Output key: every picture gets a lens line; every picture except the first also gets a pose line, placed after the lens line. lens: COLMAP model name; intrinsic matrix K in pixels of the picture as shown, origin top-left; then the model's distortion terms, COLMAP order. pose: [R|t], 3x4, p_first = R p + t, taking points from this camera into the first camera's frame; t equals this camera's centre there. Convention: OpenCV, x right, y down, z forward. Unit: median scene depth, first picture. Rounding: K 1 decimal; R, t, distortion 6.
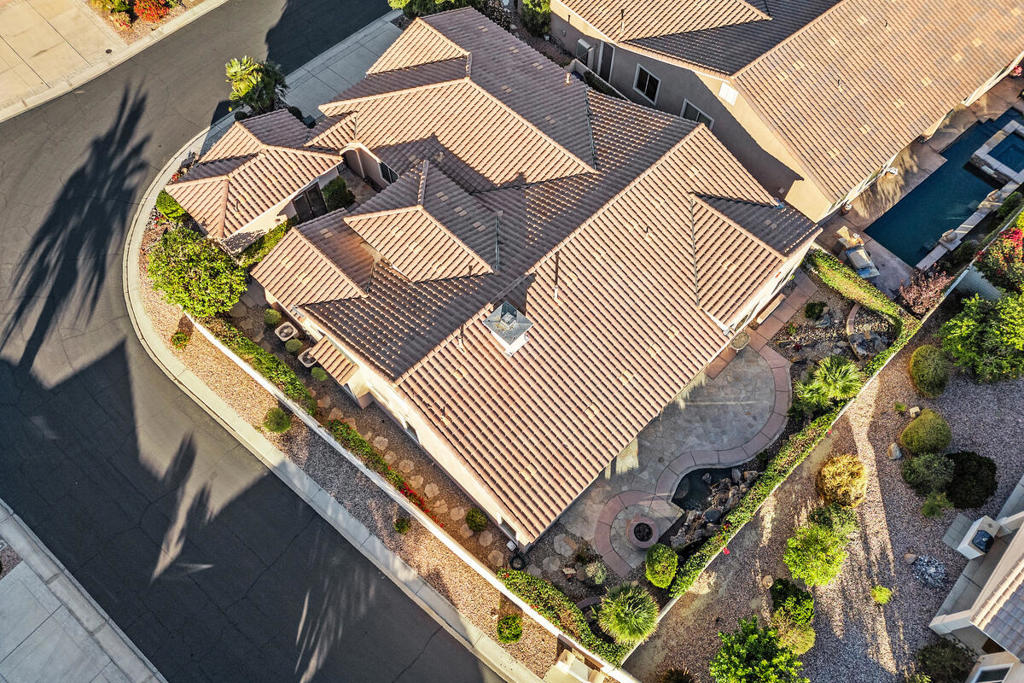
lens RADIAL K [[709.7, 0, 512.0], [0, 709.7, 341.5], [0, 0, 1]] dist [0.080660, -0.078431]
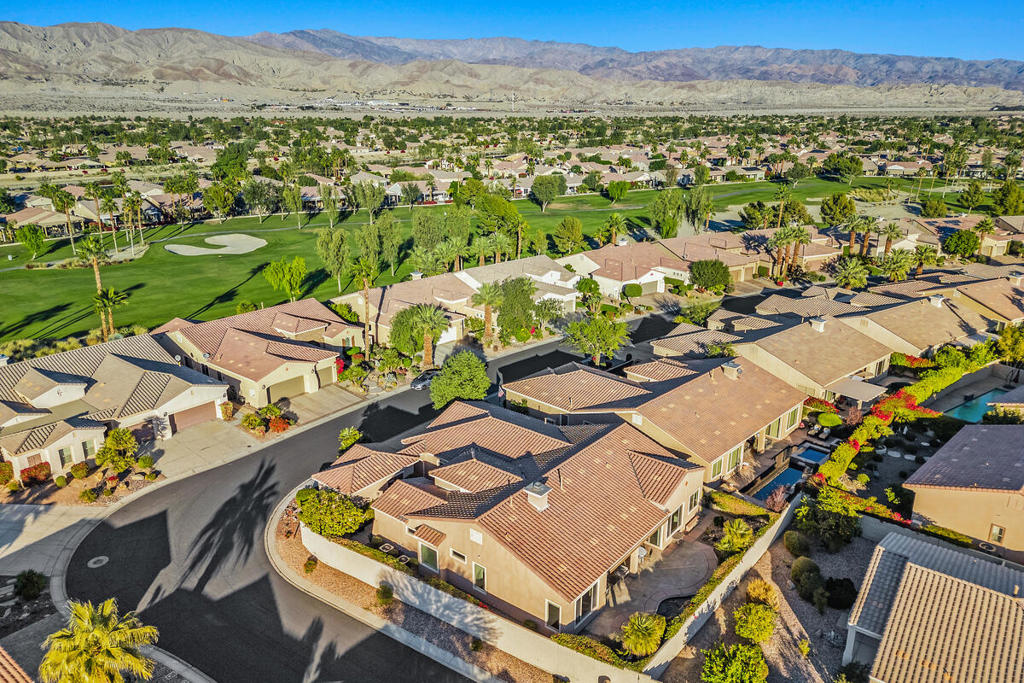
lens RADIAL K [[709.7, 0, 512.0], [0, 709.7, 341.5], [0, 0, 1]] dist [0.080660, -0.078431]
pose [[0.994193, -0.033639, 0.102217, -0.196465], [0.094386, 0.728803, -0.678187, 0.742926], [-0.051682, 0.683897, 0.727746, -0.432260]]
